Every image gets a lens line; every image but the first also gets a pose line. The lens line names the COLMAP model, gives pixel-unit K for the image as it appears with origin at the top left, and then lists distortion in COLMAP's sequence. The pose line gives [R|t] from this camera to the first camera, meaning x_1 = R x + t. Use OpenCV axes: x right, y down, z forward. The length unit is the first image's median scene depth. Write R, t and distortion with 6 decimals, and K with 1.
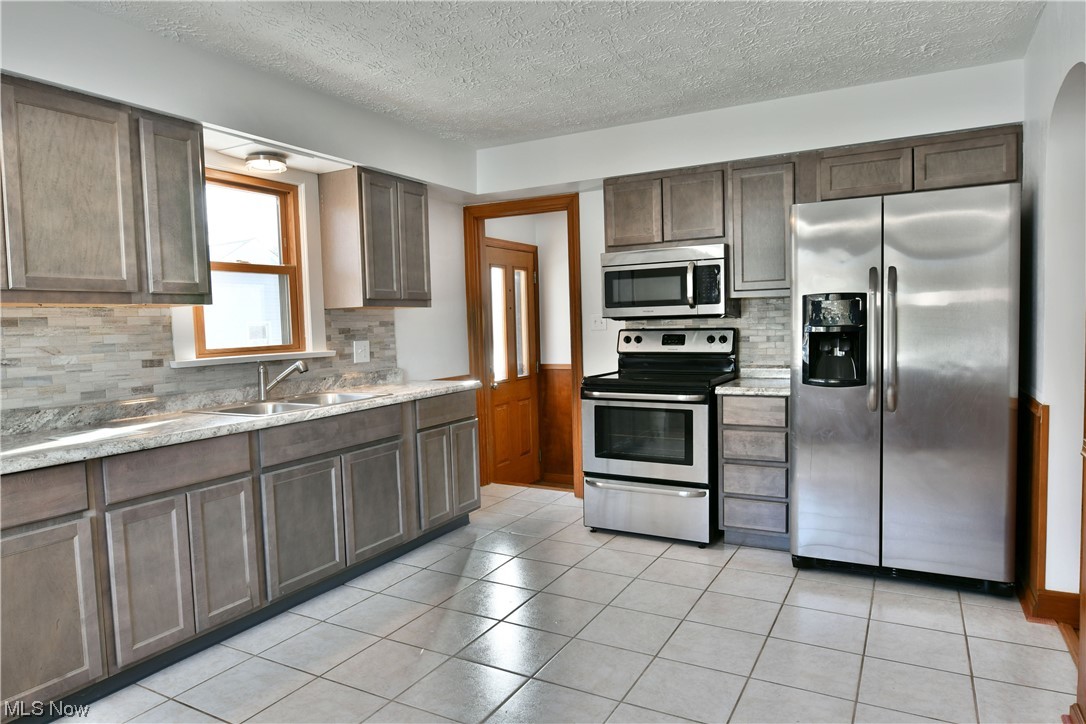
lens RADIAL K [[675.6, 0, 537.6], [0, 675.6, 363.9], [0, 0, 1]] dist [-0.004429, -0.009338]
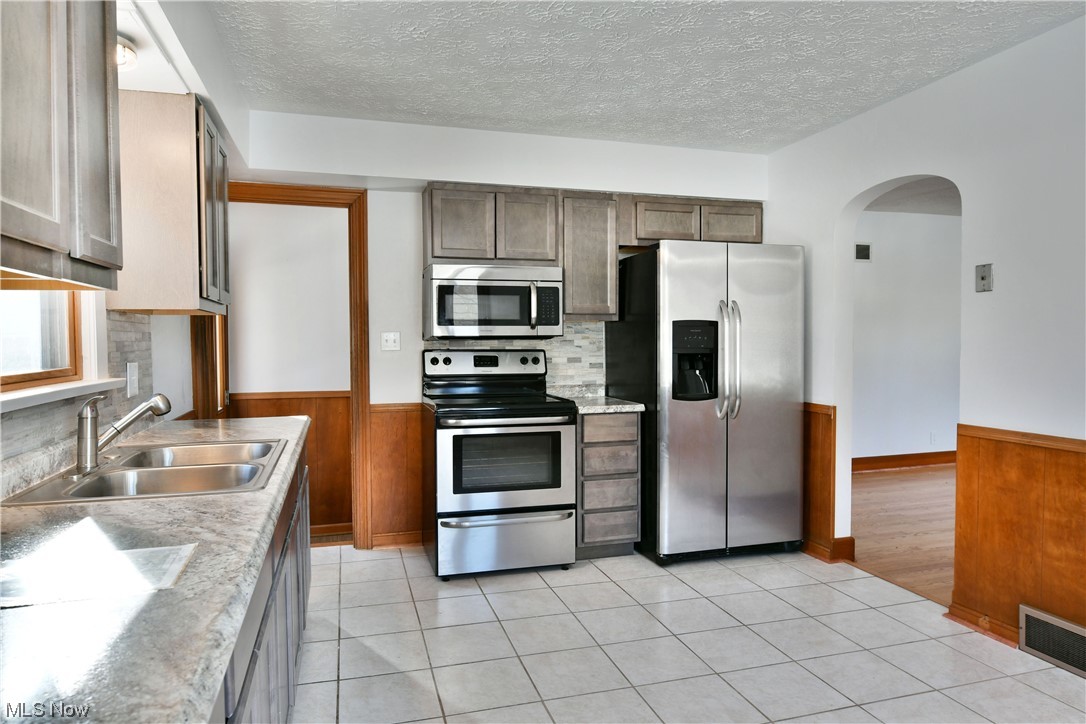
lens RADIAL K [[675.6, 0, 540.6], [0, 675.6, 363.8], [0, 0, 1]] dist [-0.004429, -0.009338]
pose [[0.706961, -0.002588, 0.707248, -0.497095], [0.029343, 0.999240, -0.025675, -0.006238], [-0.706643, 0.038904, 0.706500, 0.317441]]
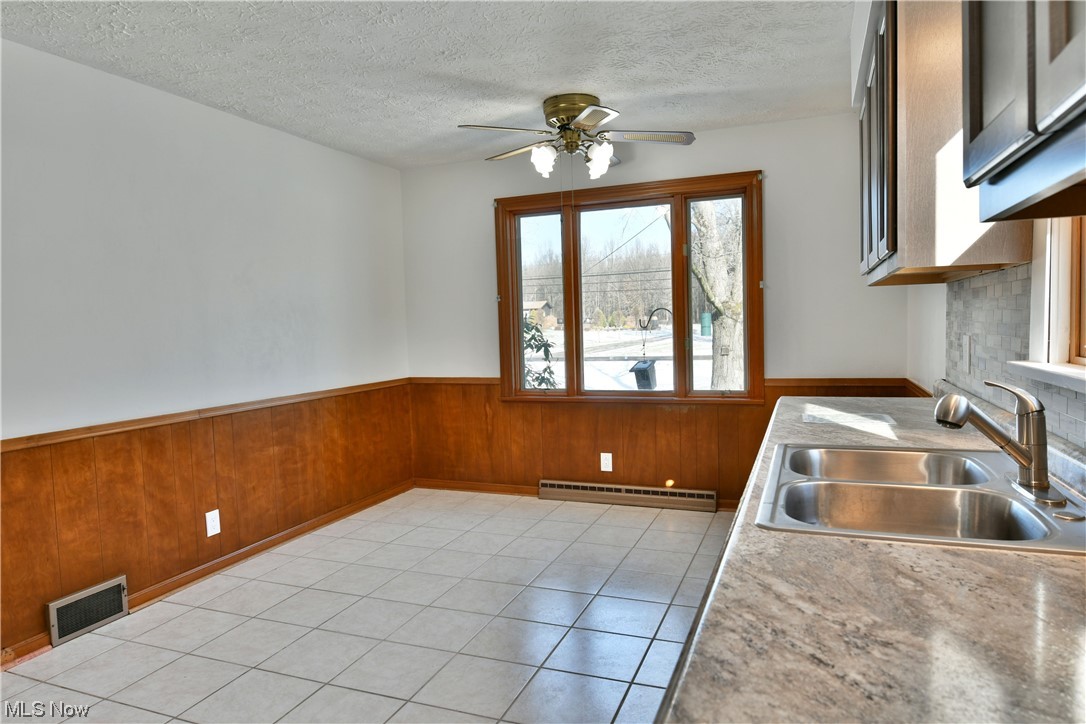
lens RADIAL K [[675.6, 0, 540.6], [0, 675.6, 363.9], [0, 0, 1]] dist [-0.004429, -0.009338]
pose [[-0.990393, 0.065422, -0.121828, -0.071653], [0.050523, 0.991292, 0.121602, -0.072926], [0.128722, 0.114278, -0.985074, 1.246763]]
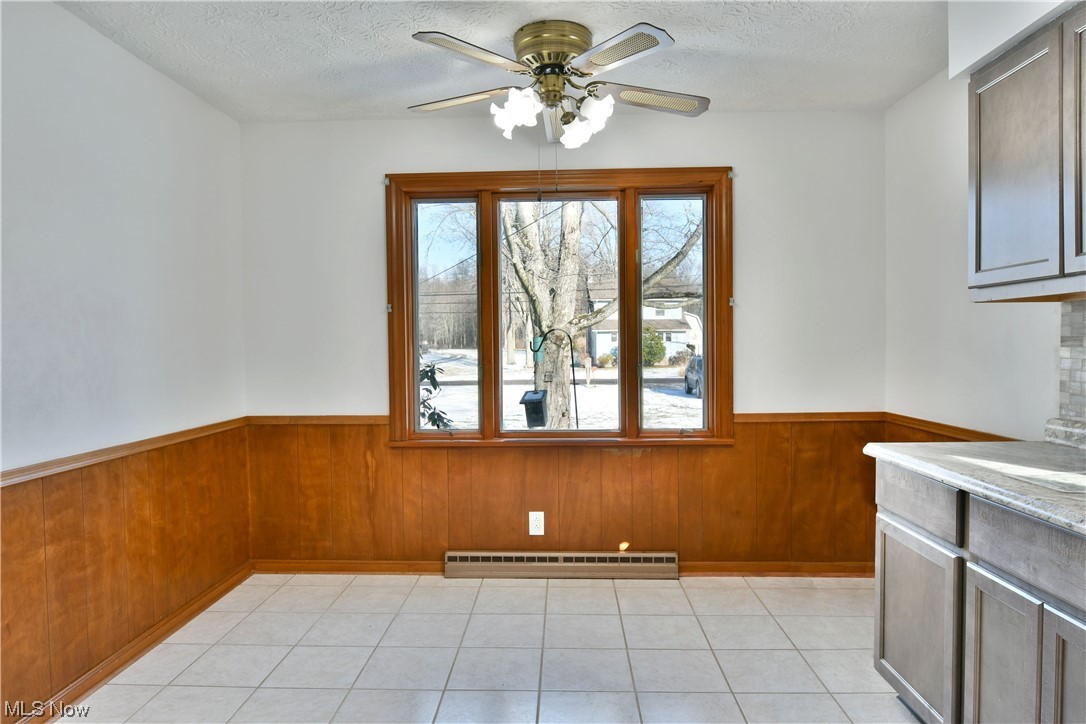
lens RADIAL K [[675.6, 0, 540.3], [0, 675.6, 364.0], [0, 0, 1]] dist [-0.004429, -0.009338]
pose [[-0.890840, 0.051564, -0.451382, 0.091242], [0.008761, 0.995303, 0.096408, -0.054993], [0.454233, 0.081930, -0.887107, 0.888799]]
